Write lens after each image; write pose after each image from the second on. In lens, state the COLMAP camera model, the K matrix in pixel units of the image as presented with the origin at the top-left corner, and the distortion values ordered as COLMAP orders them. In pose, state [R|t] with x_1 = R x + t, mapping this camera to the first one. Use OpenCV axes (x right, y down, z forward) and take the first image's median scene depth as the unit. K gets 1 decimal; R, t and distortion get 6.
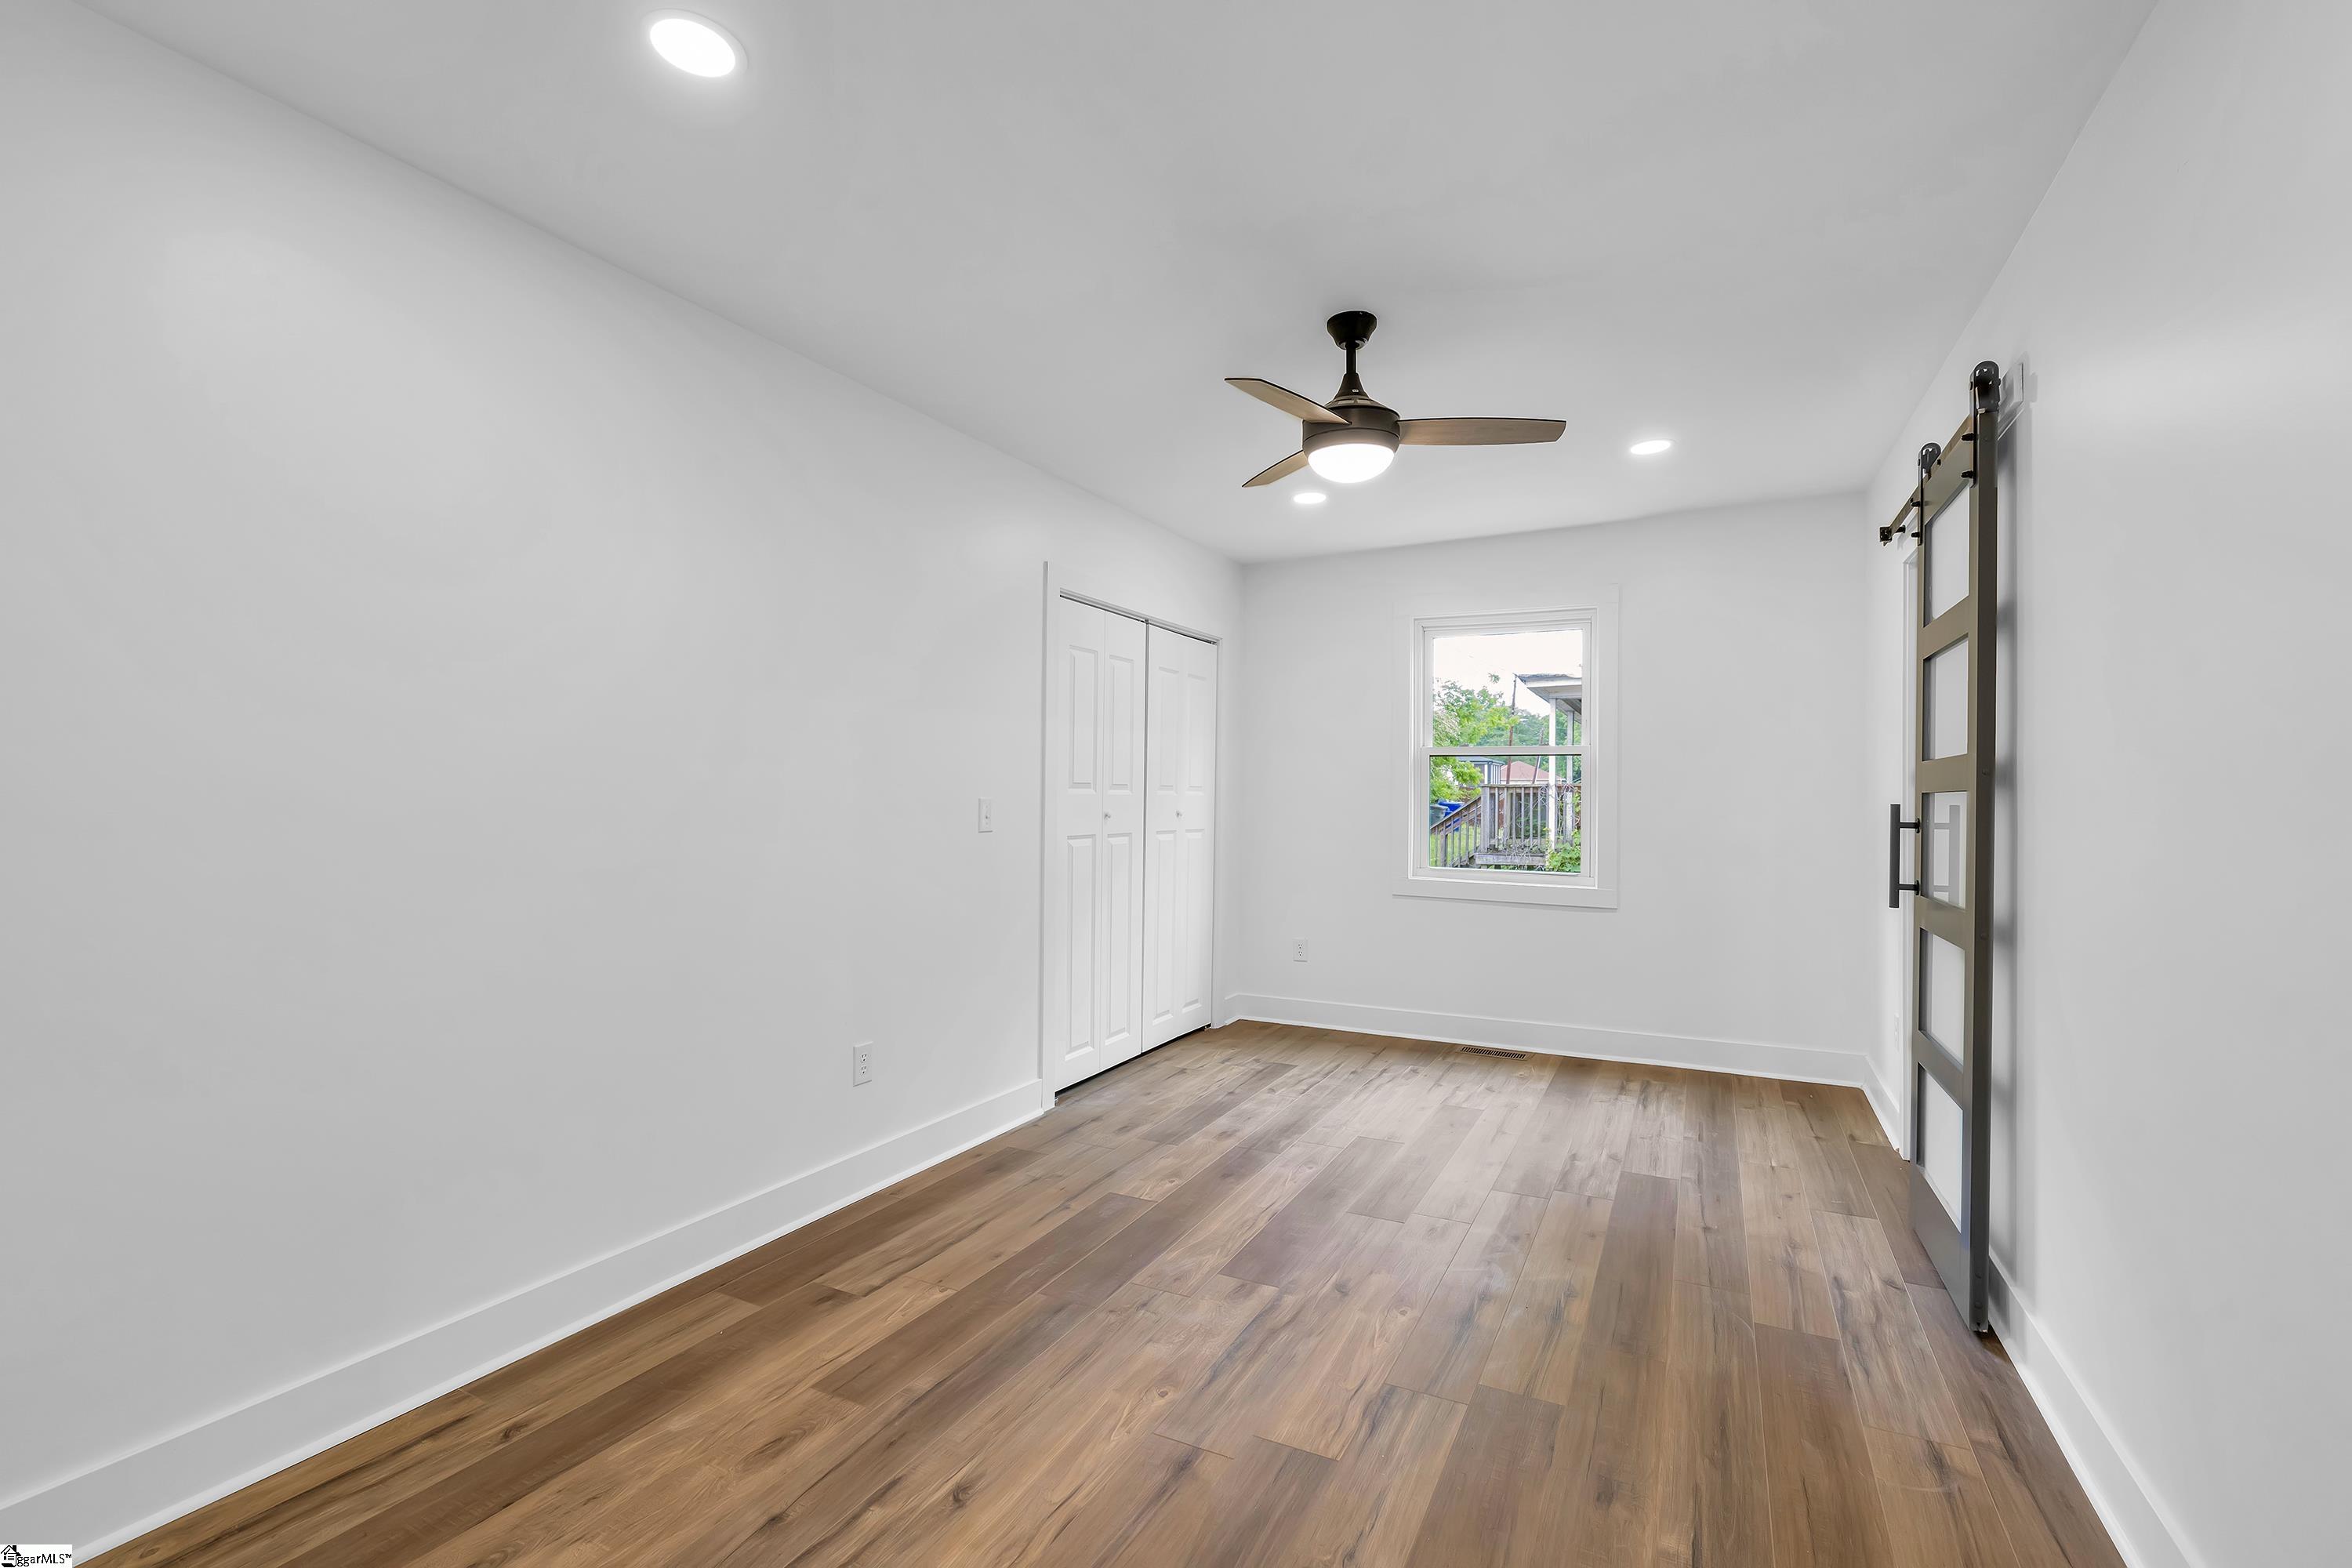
lens RADIAL K [[1053.1, 0, 1176.0], [0, 1053.1, 784.0], [0, 0, 1]] dist [-0.008300, 0.003956]
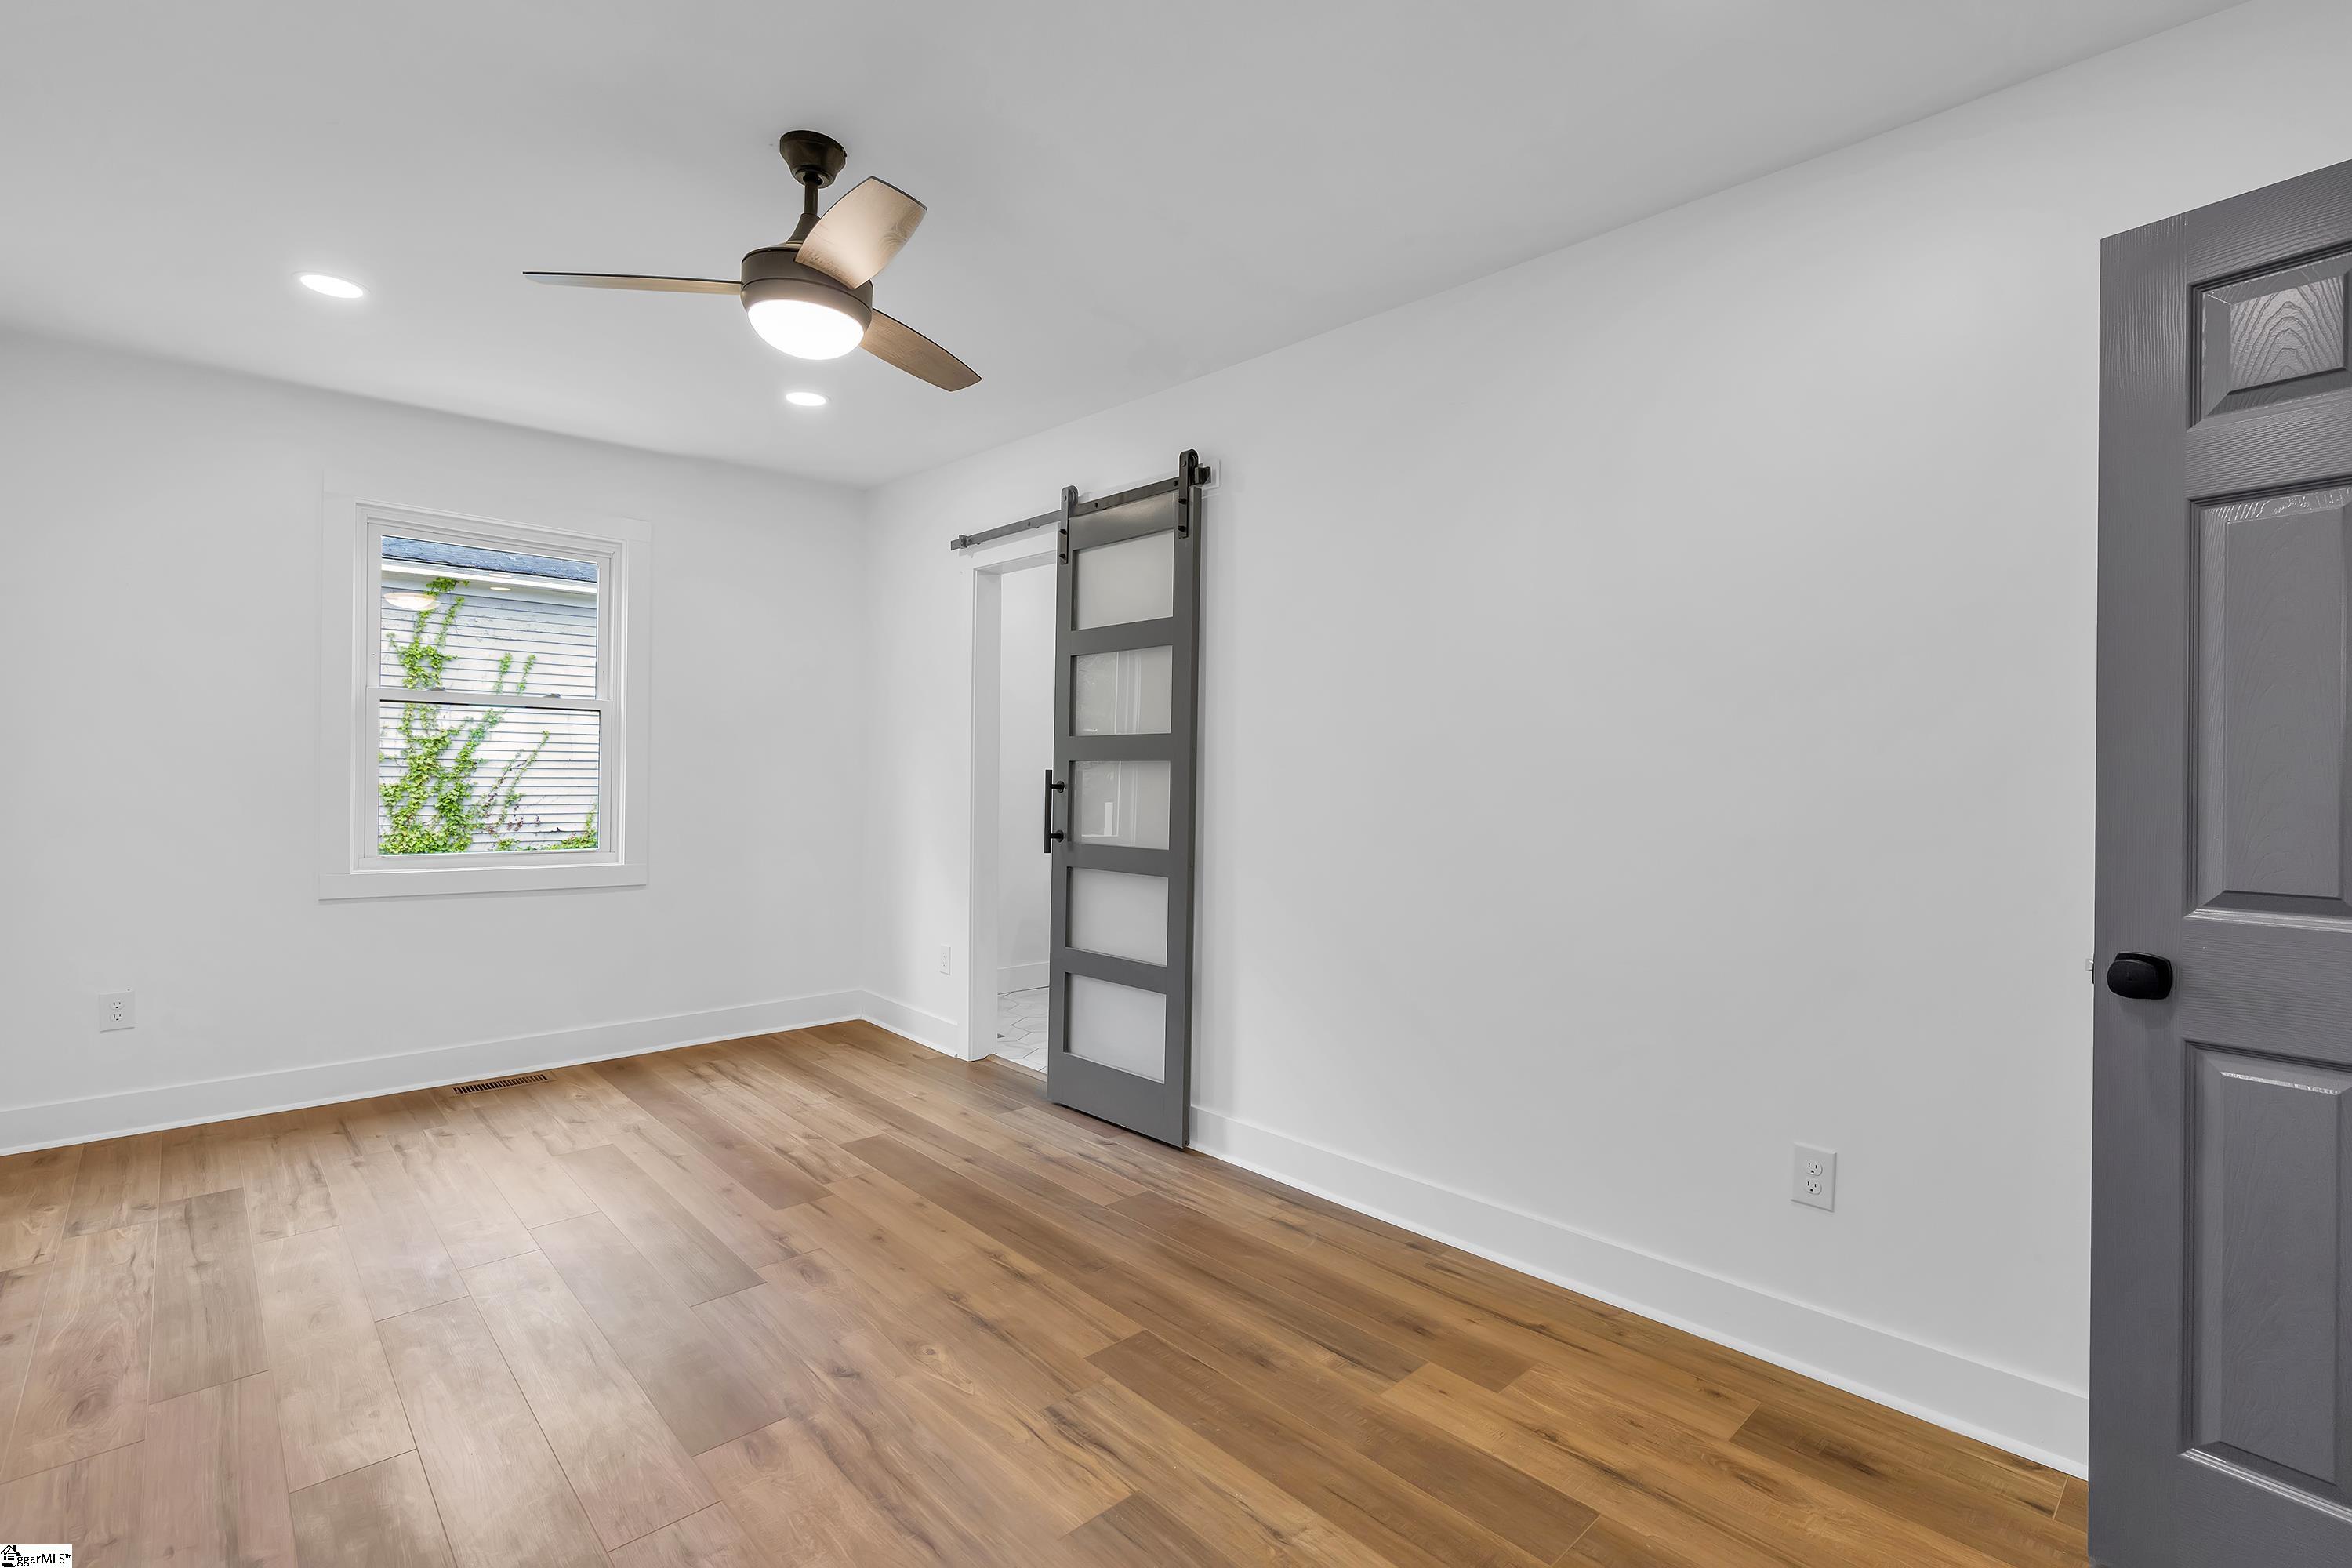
lens RADIAL K [[1053.1, 0, 1176.0], [0, 1053.1, 784.0], [0, 0, 1]] dist [-0.008300, 0.003956]
pose [[0.336790, -0.010352, 0.941523, -0.441519], [-0.020481, 0.999622, 0.018317, 0.009768], [-0.941357, -0.025452, 0.336450, 0.438060]]
